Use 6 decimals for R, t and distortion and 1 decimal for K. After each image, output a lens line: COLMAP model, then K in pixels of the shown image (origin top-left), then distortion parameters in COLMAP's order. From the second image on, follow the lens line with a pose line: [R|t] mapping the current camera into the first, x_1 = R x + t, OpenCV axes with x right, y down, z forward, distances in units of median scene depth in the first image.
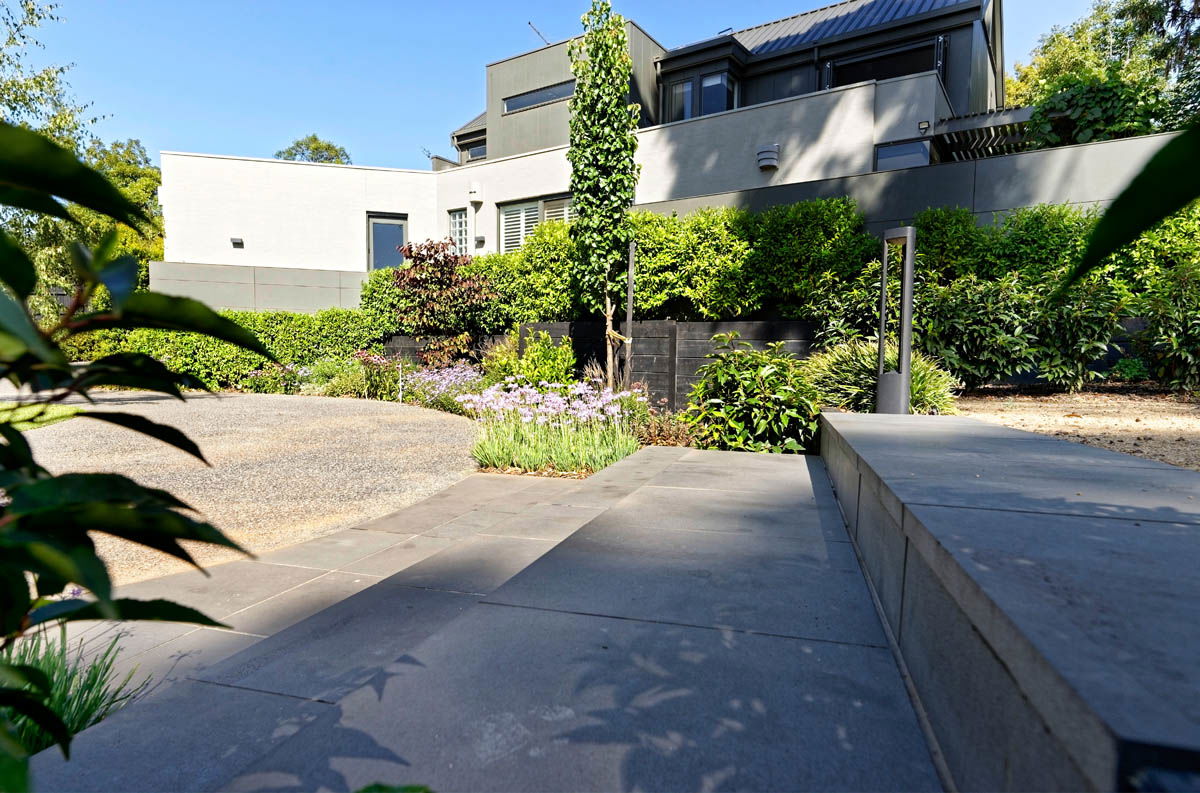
lens RADIAL K [[674.5, 0, 600.0], [0, 674.5, 396.5], [0, 0, 1]] dist [0.001434, 0.000225]
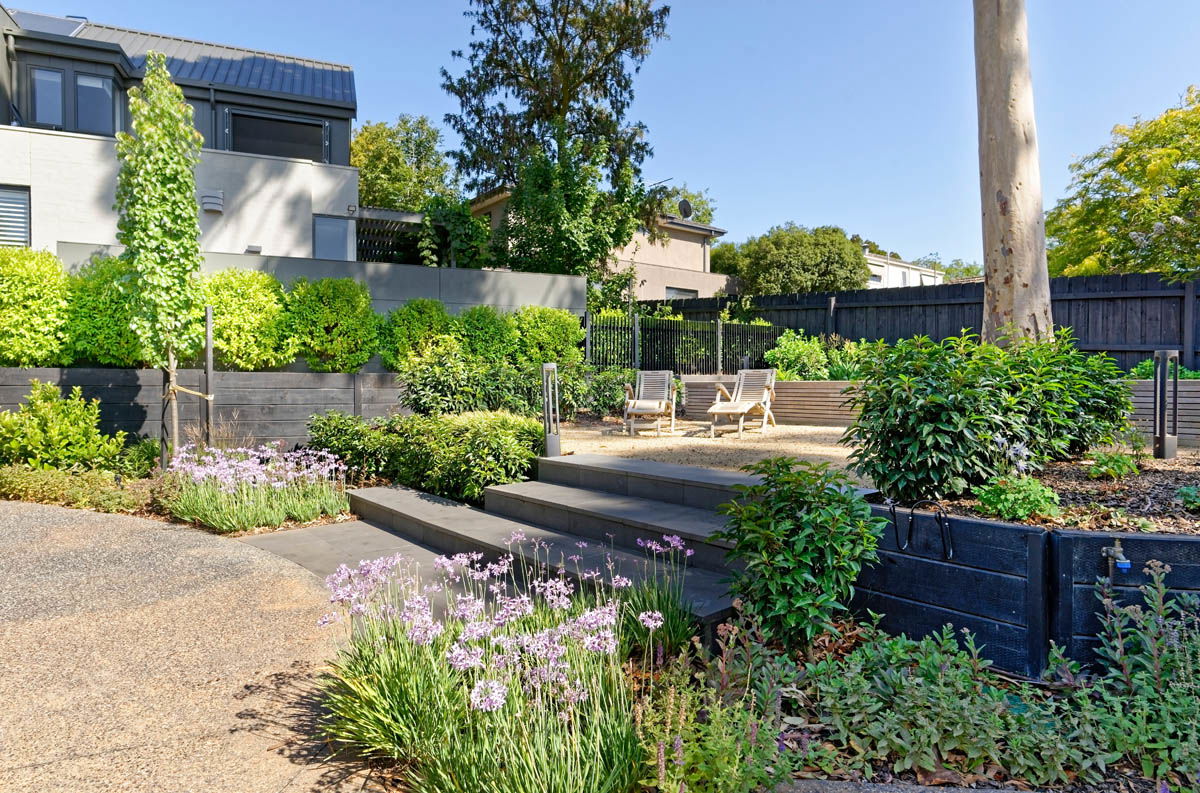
lens RADIAL K [[645.5, 0, 598.8], [0, 645.5, 373.7], [0, 0, 1]] dist [0.000002, -0.000651]
pose [[0.545043, -0.010727, 0.838339, -0.465846], [0.043226, 0.998948, -0.015321, -0.075258], [-0.837293, 0.044589, 0.544933, -0.076969]]
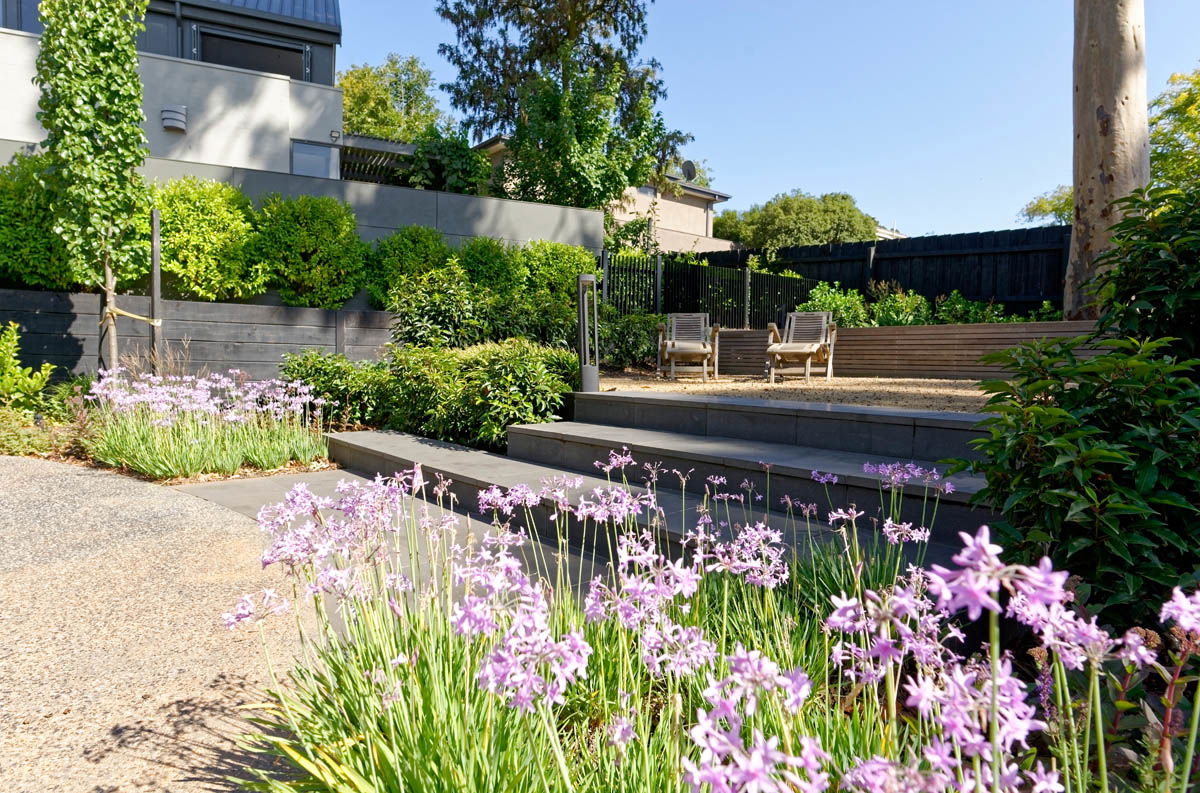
lens RADIAL K [[654.8, 0, 597.5], [0, 654.8, 370.2], [0, 0, 1]] dist [-0.000469, 0.002564]
pose [[0.531556, -0.026575, 0.846606, -0.360837], [0.024162, 0.999577, 0.016206, -0.020260], [-0.846679, 0.011841, 0.531973, 0.066439]]
